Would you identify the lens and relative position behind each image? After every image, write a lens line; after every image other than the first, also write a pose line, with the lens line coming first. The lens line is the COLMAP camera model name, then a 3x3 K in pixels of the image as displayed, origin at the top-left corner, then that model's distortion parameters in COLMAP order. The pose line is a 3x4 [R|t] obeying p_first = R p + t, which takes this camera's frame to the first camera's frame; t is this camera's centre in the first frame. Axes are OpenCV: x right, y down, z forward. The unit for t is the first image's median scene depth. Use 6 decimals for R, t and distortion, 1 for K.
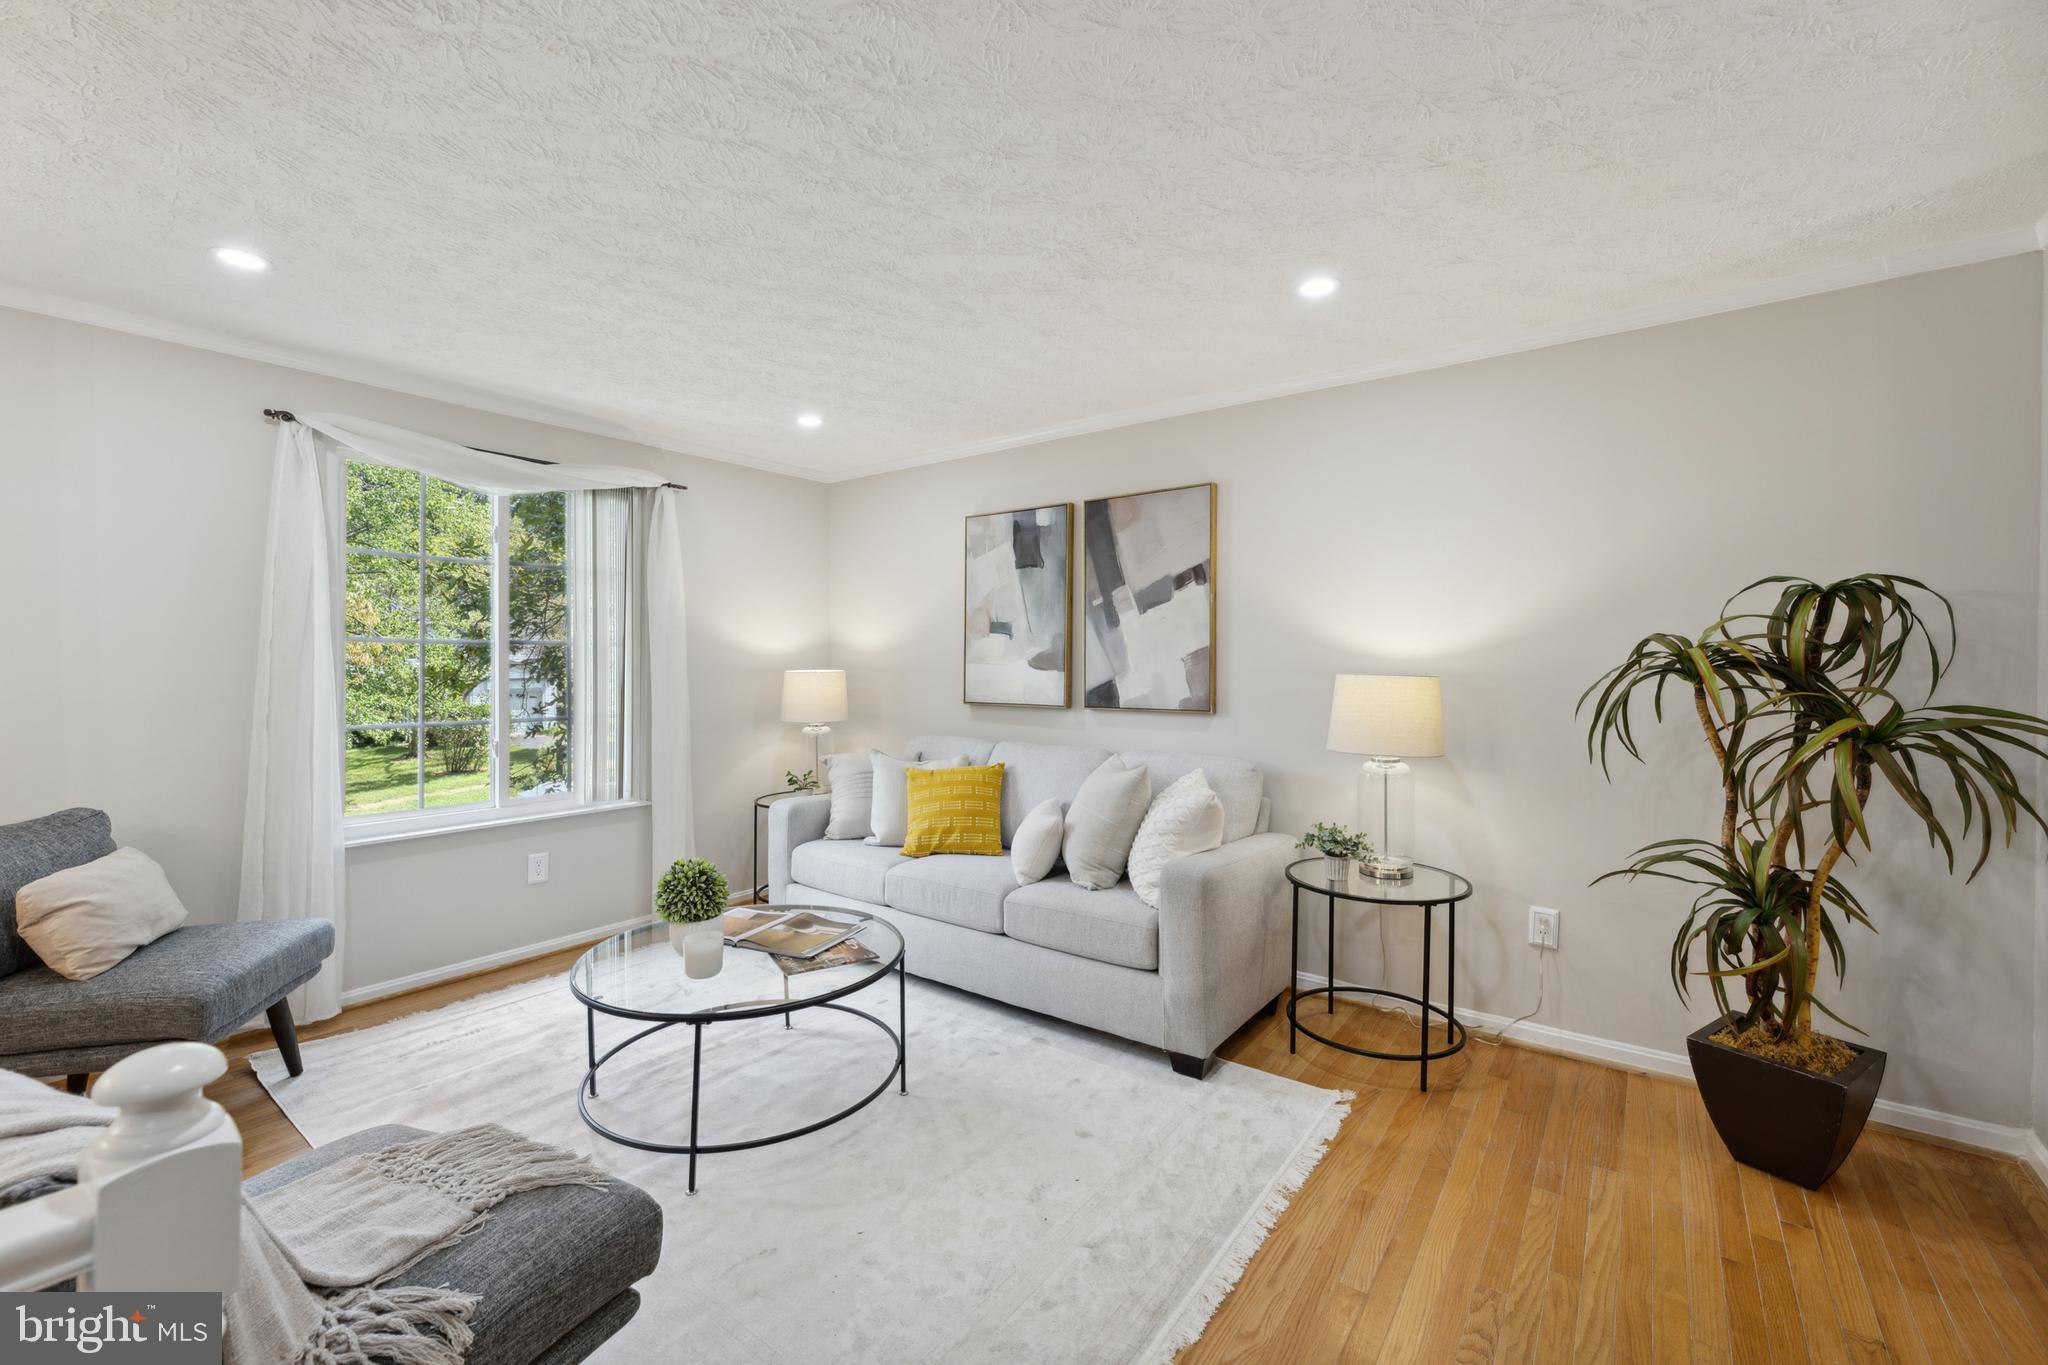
lens RADIAL K [[848.1, 0, 1023.3], [0, 848.1, 666.6], [0, 0, 1]] dist [0.004283, 0.000895]
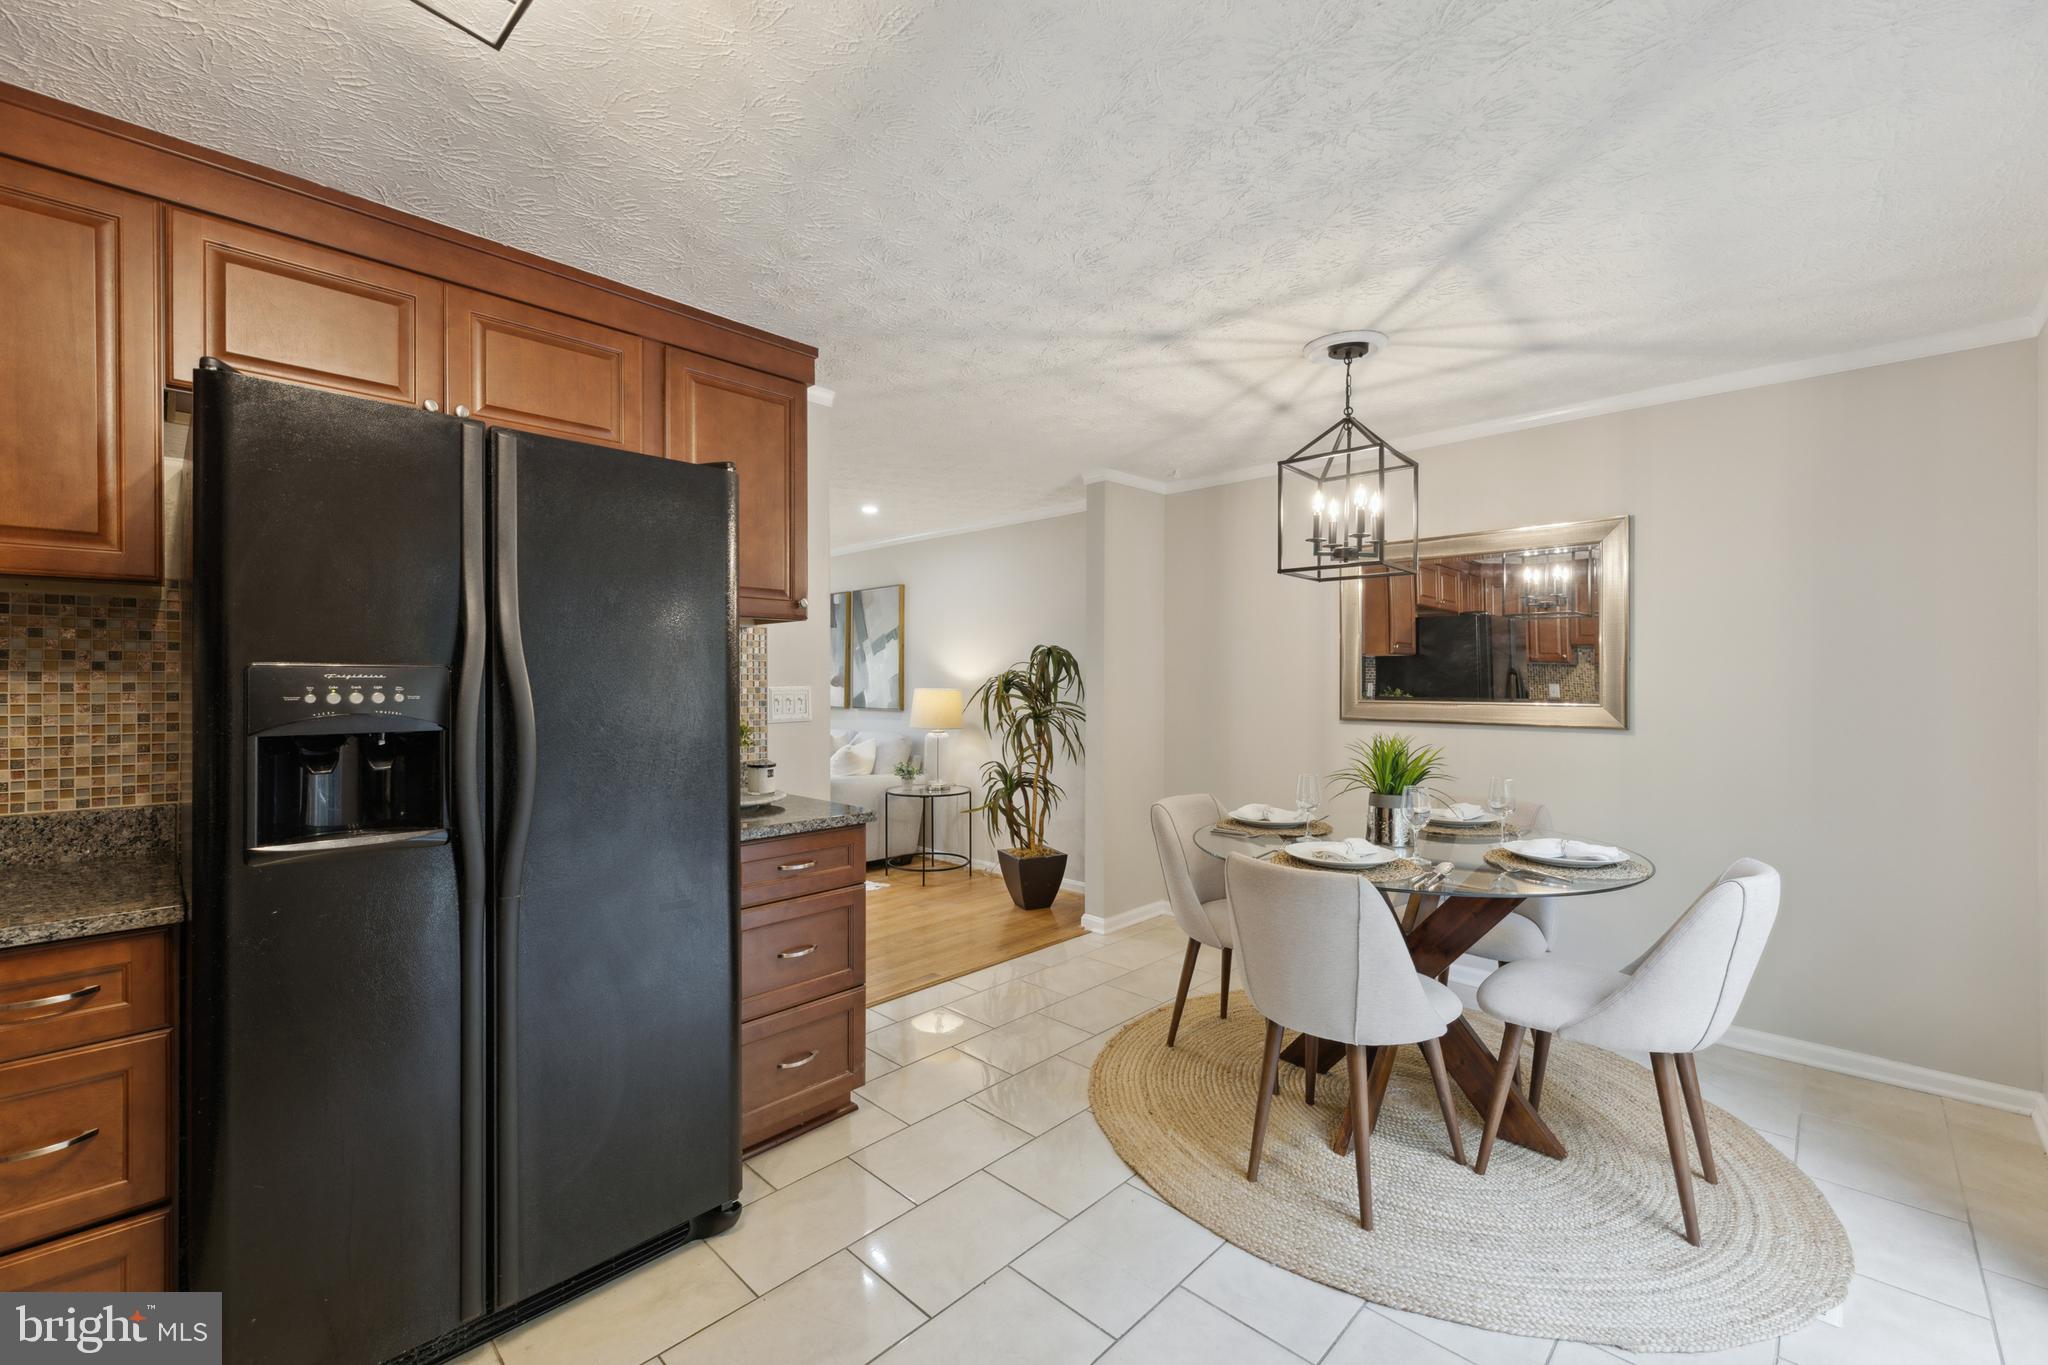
lens RADIAL K [[848.1, 0, 1017.9], [0, 848.1, 682.5], [0, 0, 1]] dist [0.004283, 0.000895]
pose [[0.990947, 0.002478, -0.134229, 0.677649], [-0.002196, 0.999995, 0.002248, -0.009674], [0.134234, -0.001932, 0.990948, -0.729465]]
